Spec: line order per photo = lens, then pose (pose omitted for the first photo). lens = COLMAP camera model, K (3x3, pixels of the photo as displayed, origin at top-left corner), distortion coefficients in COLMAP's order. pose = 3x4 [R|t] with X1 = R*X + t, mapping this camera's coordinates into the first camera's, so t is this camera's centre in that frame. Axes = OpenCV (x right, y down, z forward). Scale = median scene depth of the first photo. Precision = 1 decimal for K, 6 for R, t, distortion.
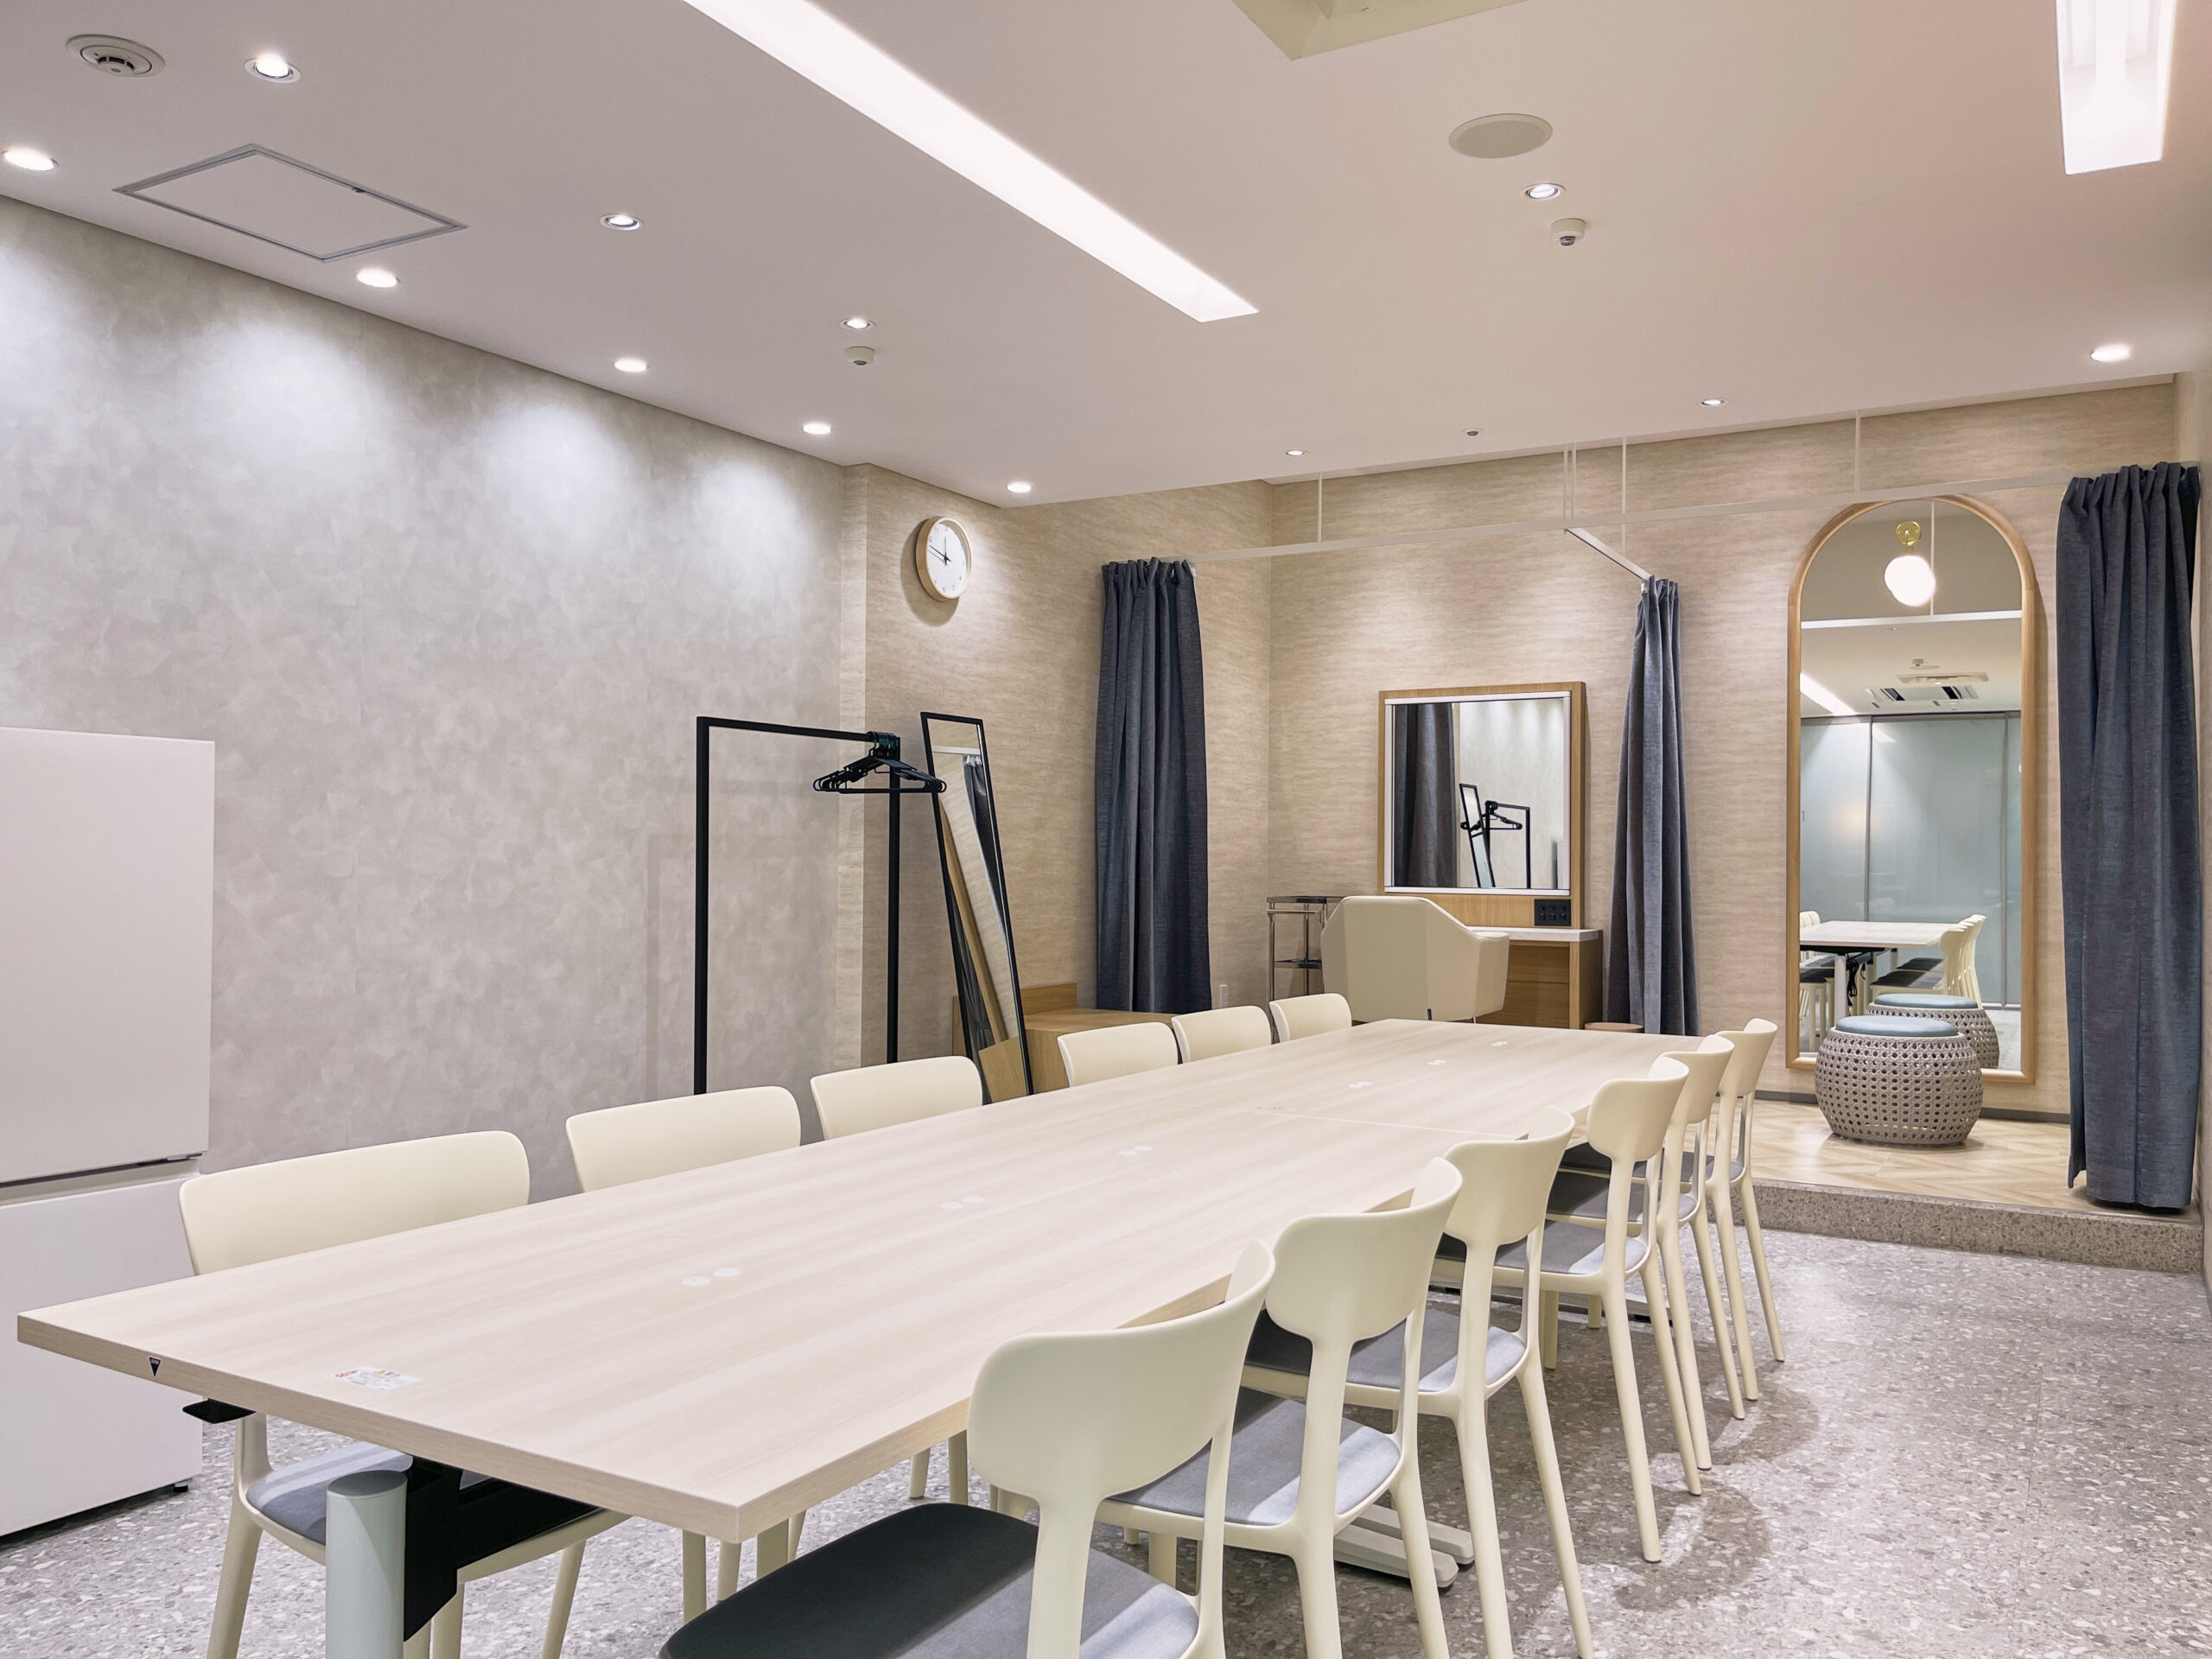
lens RADIAL K [[1687.5, 0, 1106.0], [0, 1687.5, 829.5], [0, 0, 1]] dist [0.079253, -0.128598]
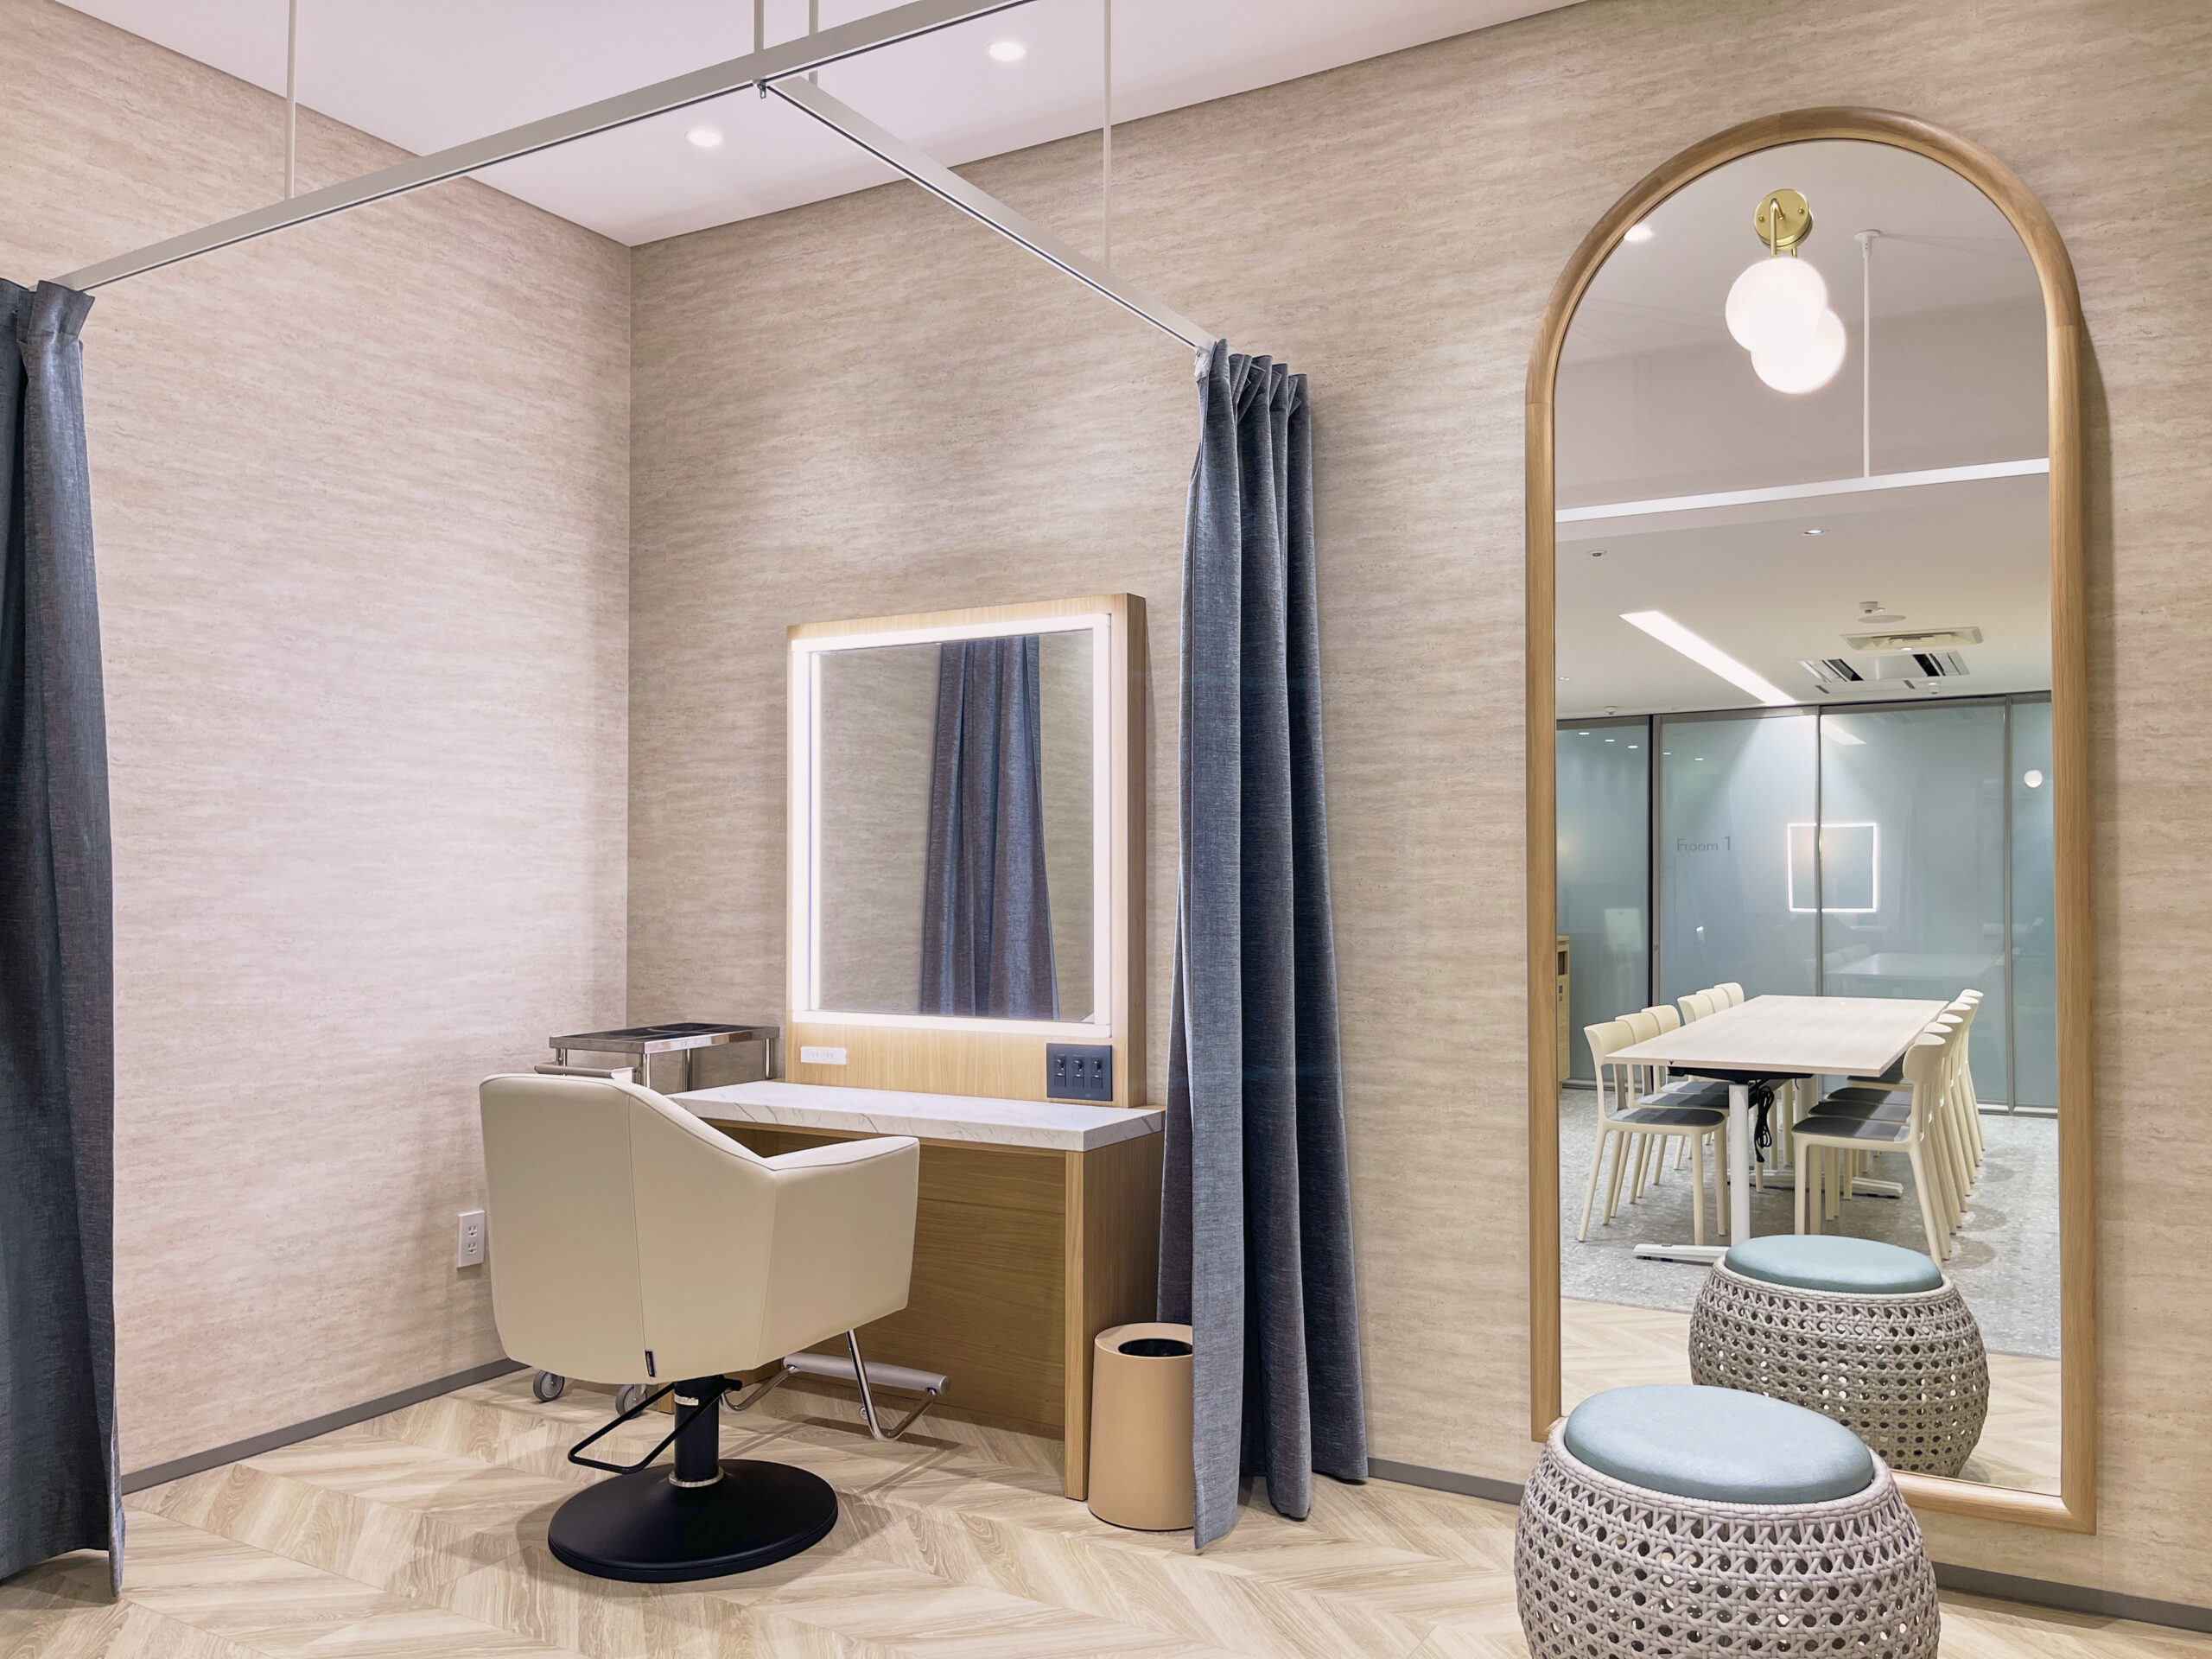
lens RADIAL K [[1625.4, 0, 1106.0], [0, 1625.4, 829.5], [0, 0, 1]] dist [0.079387, -0.140655]
pose [[0.999839, -0.007431, -0.016310, 0.287376], [0.007222, 0.999892, -0.012829, -0.014342], [0.016404, 0.012710, 0.999785, 0.551355]]
